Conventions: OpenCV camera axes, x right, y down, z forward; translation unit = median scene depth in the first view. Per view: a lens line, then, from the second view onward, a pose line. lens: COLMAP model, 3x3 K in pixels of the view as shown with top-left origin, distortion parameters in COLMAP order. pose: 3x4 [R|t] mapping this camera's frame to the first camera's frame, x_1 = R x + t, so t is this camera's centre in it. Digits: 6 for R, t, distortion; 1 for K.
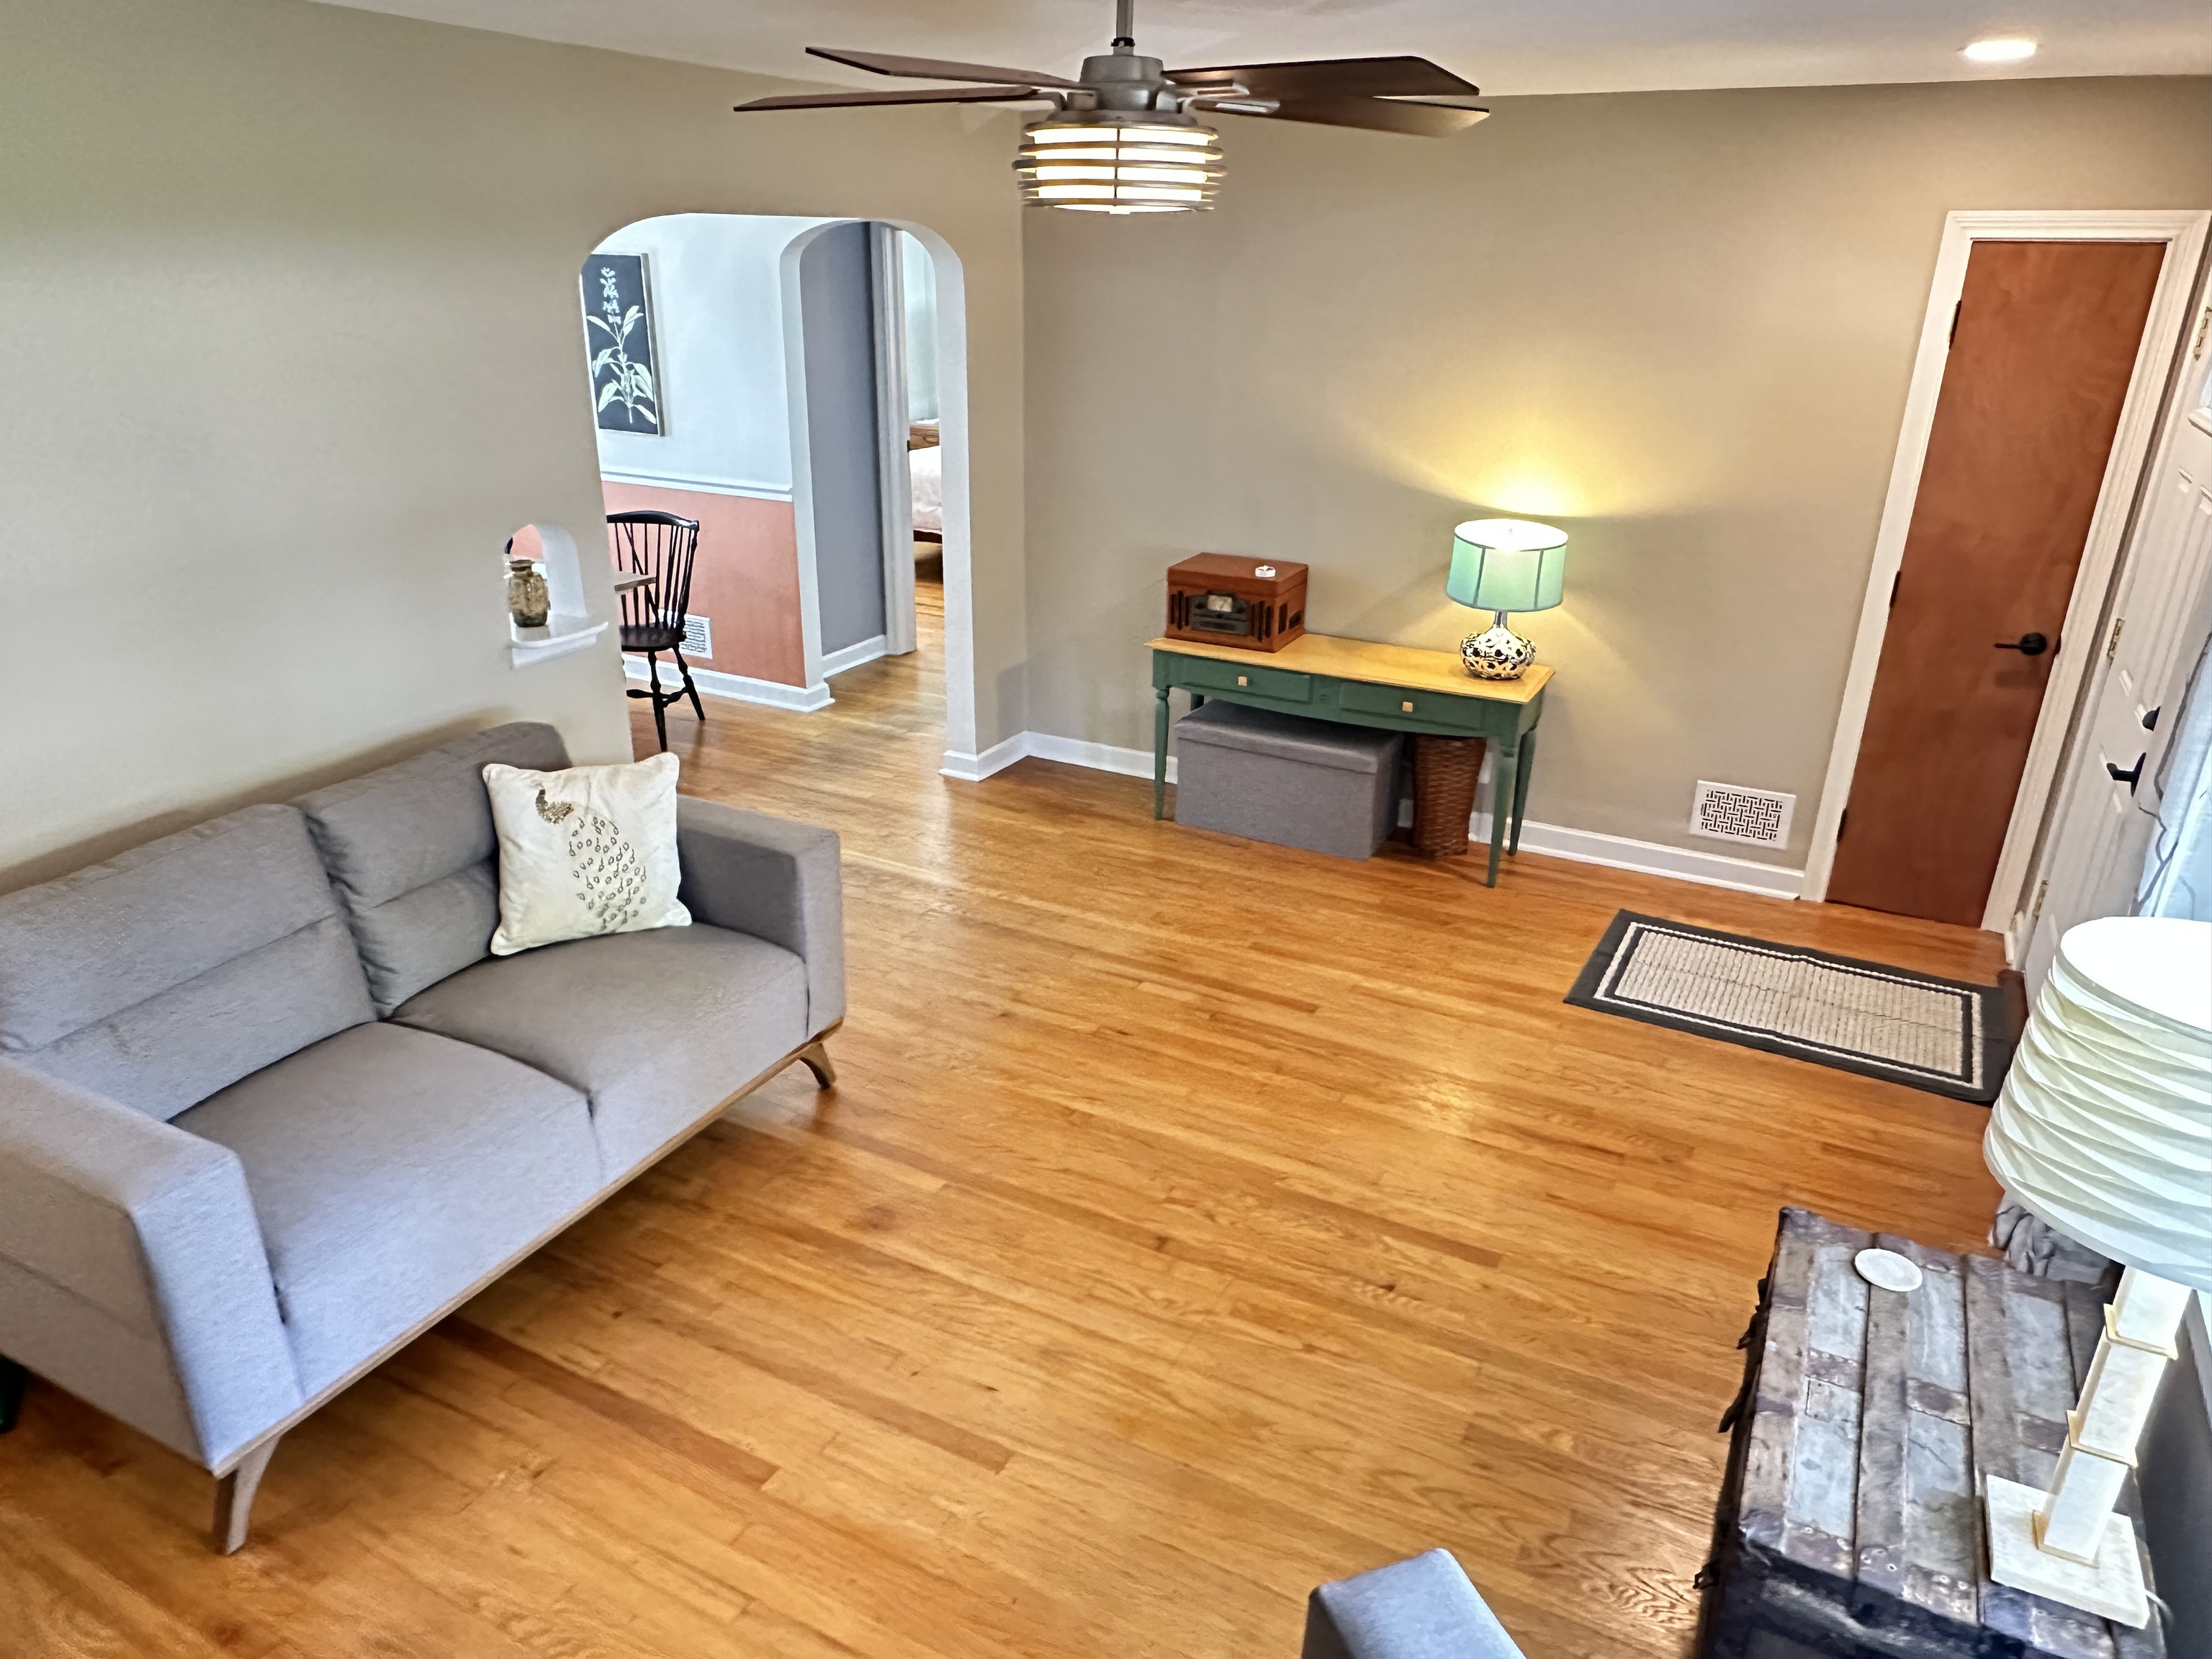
lens RADIAL K [[1460.2, 0, 1106.0], [0, 1460.2, 829.5], [0, 0, 1]] dist [0.005314, -0.000645]
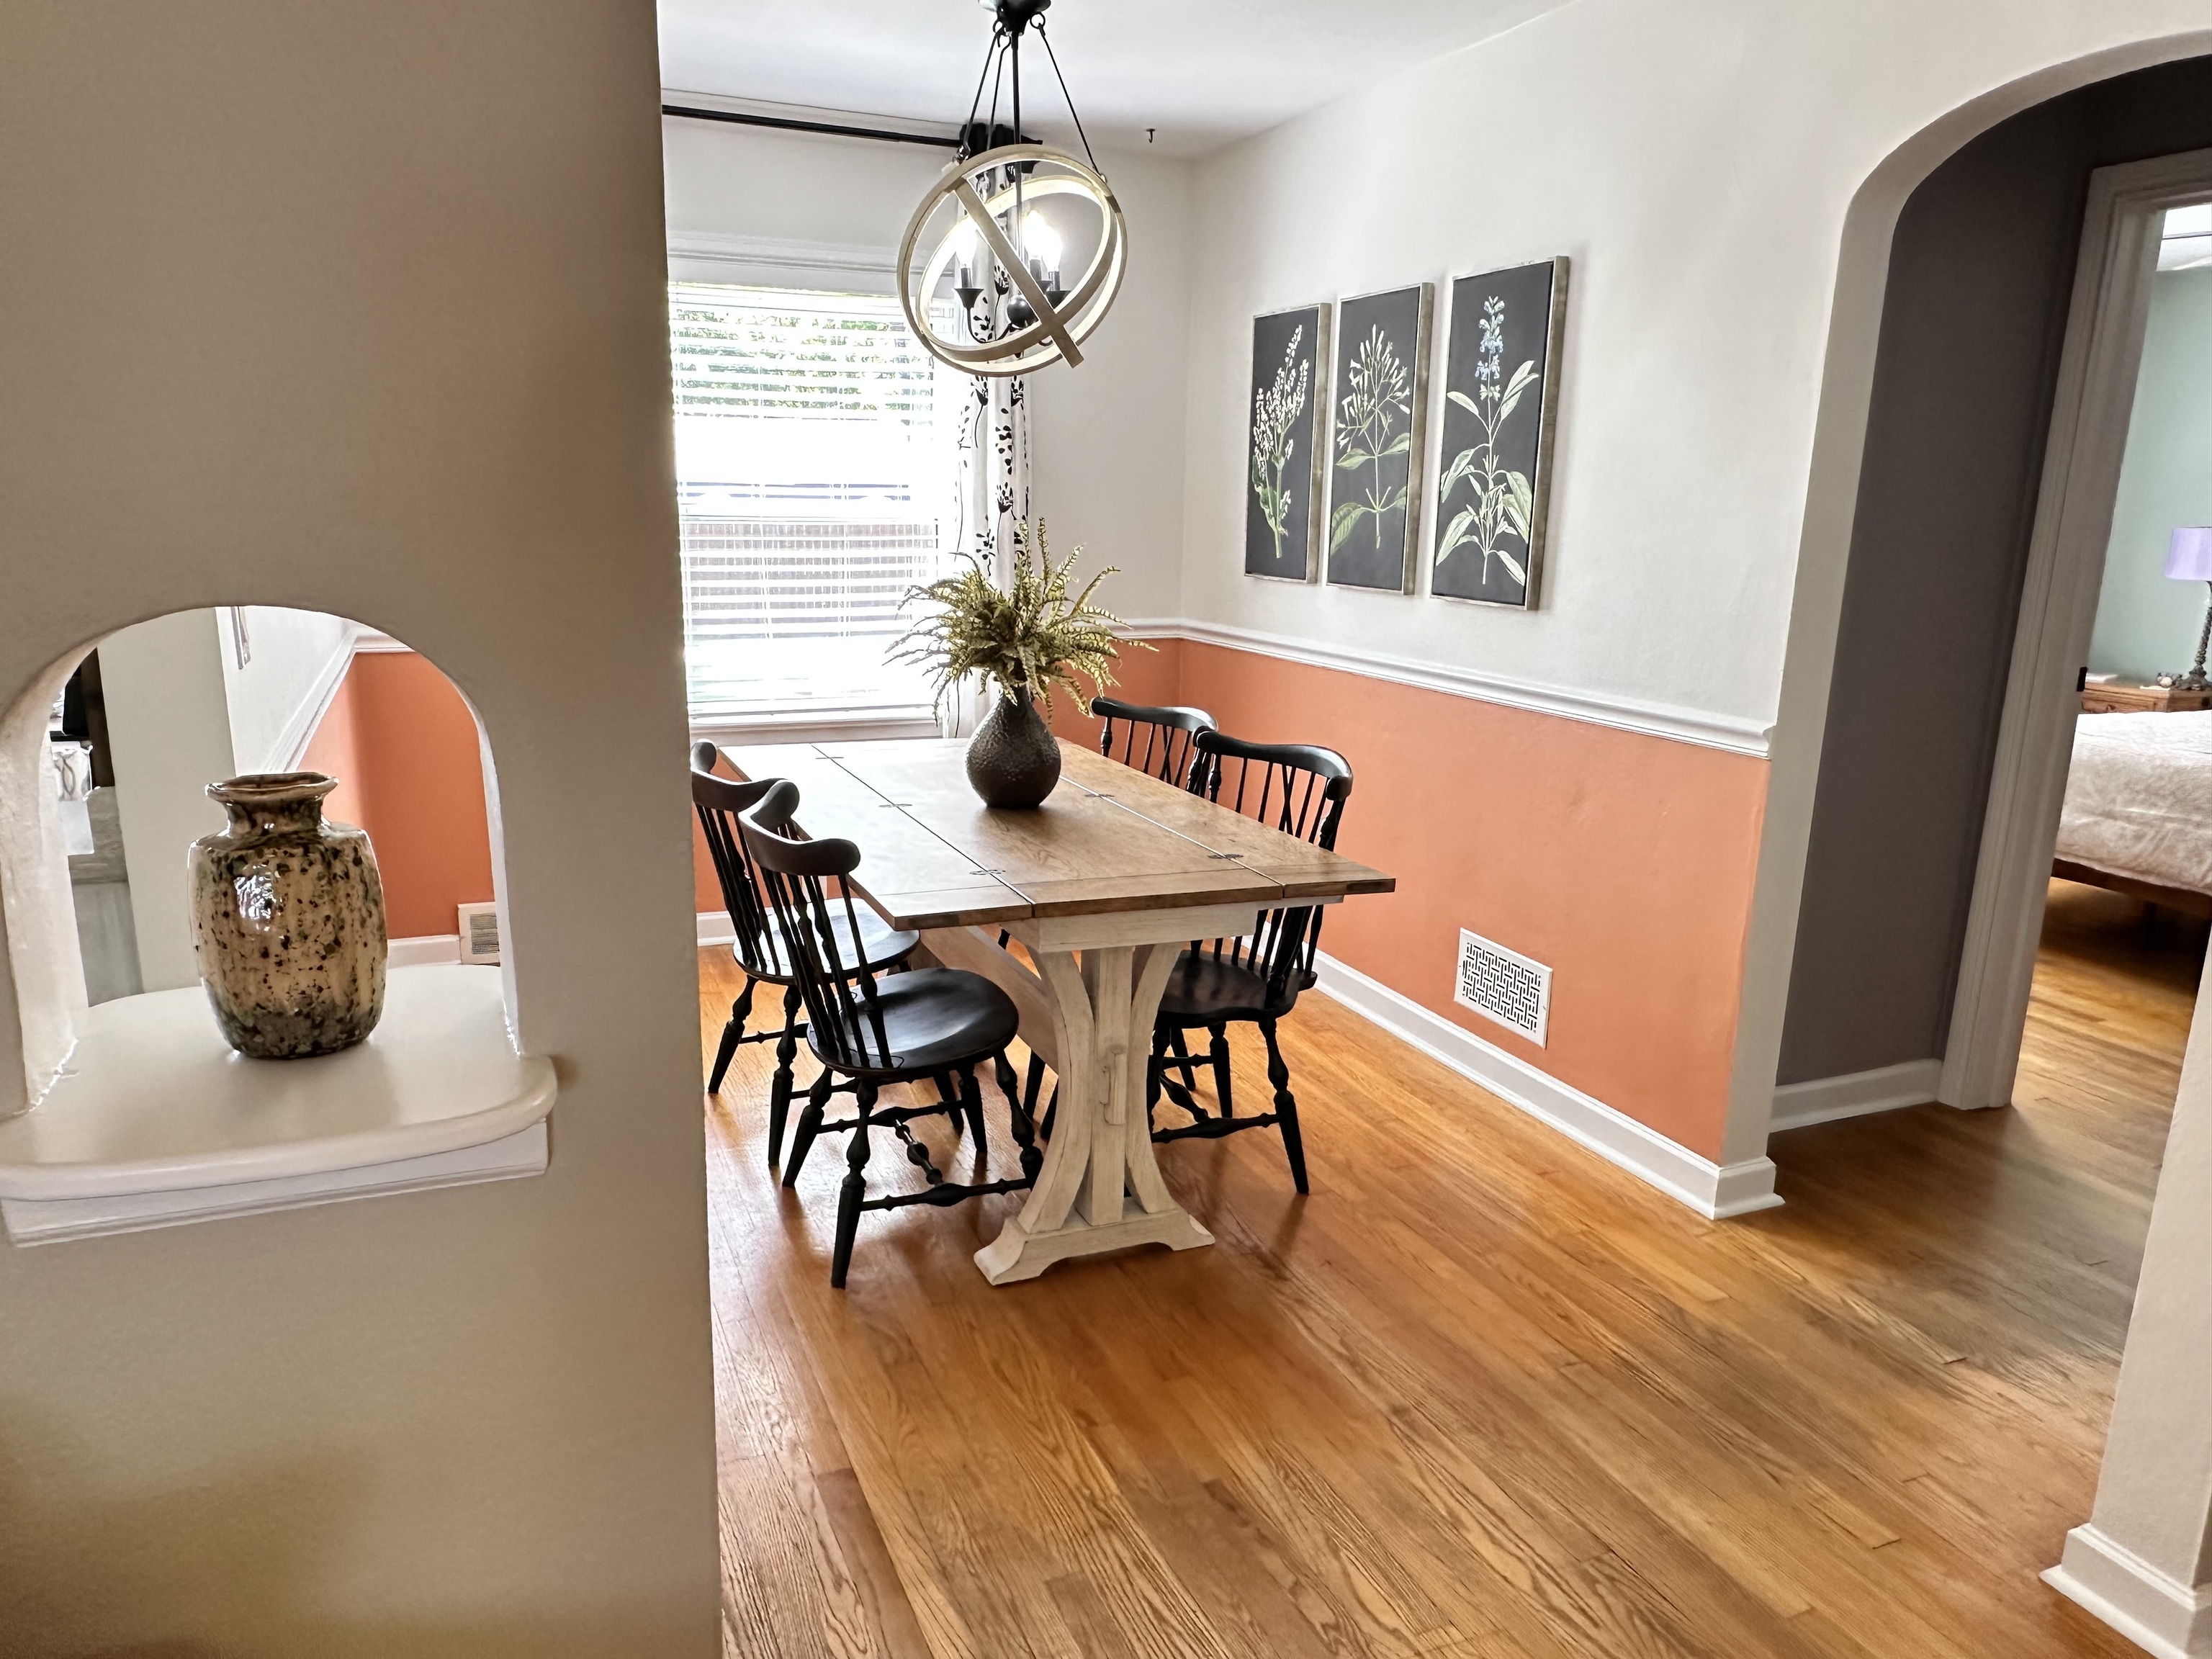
lens RADIAL K [[1486.1, 0, 1092.4], [0, 1486.1, 861.9], [0, 0, 1]] dist [-0.012043, -0.000332]
pose [[0.774777, 0.151437, -0.613830, -0.112550], [-0.247175, 0.966170, -0.073623, -0.133499], [0.581915, 0.208765, 0.785998, 0.645888]]
